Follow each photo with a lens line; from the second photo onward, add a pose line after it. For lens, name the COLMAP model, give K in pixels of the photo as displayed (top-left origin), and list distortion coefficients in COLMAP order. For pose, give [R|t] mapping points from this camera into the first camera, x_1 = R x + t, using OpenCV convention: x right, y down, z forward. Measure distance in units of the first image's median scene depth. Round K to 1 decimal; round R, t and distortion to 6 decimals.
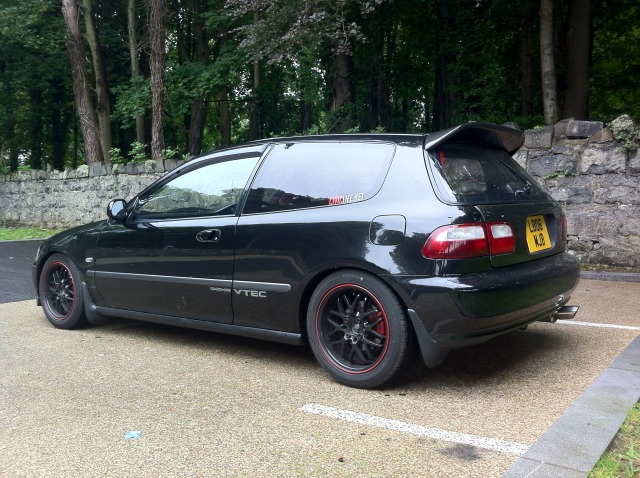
lens RADIAL K [[570.6, 0, 319.9], [0, 570.6, 235.7], [0, 0, 1]] dist [0.017894, -0.021855]
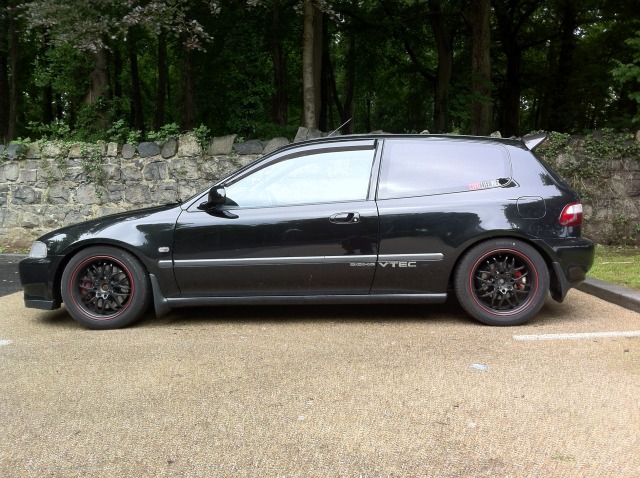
lens RADIAL K [[570.6, 0, 322.6], [0, 570.6, 243.9], [0, 0, 1]] dist [0.017894, -0.021855]
pose [[0.846392, -0.036734, 0.531292, -0.820891], [0.033238, 0.999317, 0.016142, 0.032160], [-0.531522, 0.003997, 0.847035, 0.081567]]
